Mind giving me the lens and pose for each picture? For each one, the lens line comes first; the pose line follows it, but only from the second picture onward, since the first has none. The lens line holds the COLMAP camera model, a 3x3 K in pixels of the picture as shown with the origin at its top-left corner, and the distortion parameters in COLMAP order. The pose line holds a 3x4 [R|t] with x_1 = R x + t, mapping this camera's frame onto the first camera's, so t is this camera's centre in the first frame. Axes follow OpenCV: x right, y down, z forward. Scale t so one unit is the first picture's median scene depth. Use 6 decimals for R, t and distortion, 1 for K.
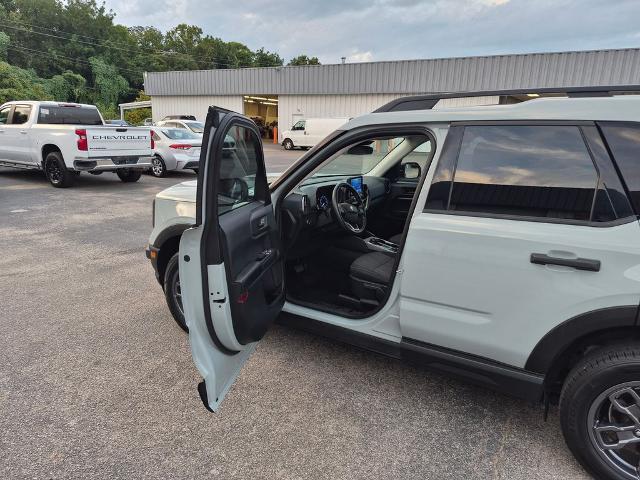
lens RADIAL K [[448.0, 0, 318.8], [0, 448.0, 237.6], [0, 0, 1]] dist [0.041421, -0.032598]
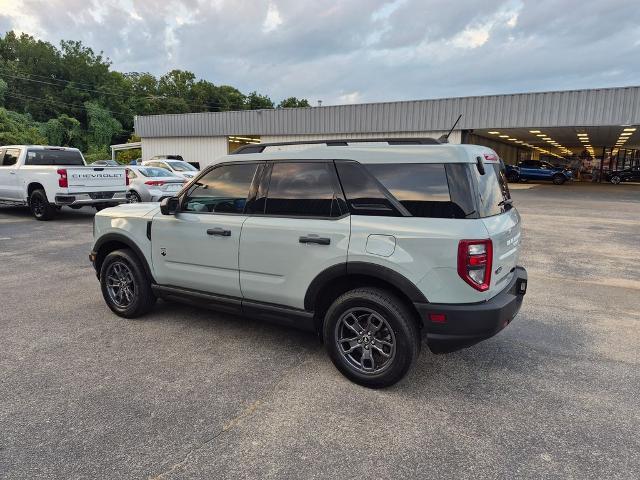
lens RADIAL K [[448.0, 0, 322.0], [0, 448.0, 235.4], [0, 0, 1]] dist [0.041421, -0.032598]
pose [[0.999713, -0.016562, 0.017326, 0.107286], [0.017958, 0.996320, -0.083811, 0.034848], [-0.015874, 0.084098, 0.996331, -0.135735]]
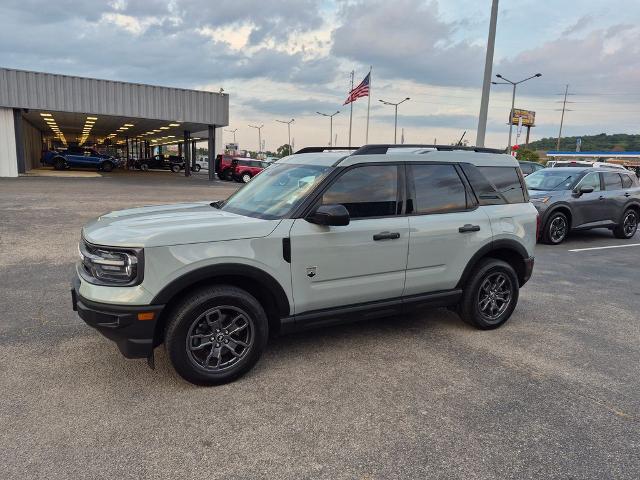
lens RADIAL K [[448.0, 0, 314.2], [0, 448.0, 239.3], [0, 0, 1]] dist [0.041421, -0.032598]
pose [[0.496849, -0.155993, 0.853702, -0.319010], [0.186575, 0.979910, 0.070469, -0.036090], [-0.847544, 0.124267, 0.515972, 0.105949]]
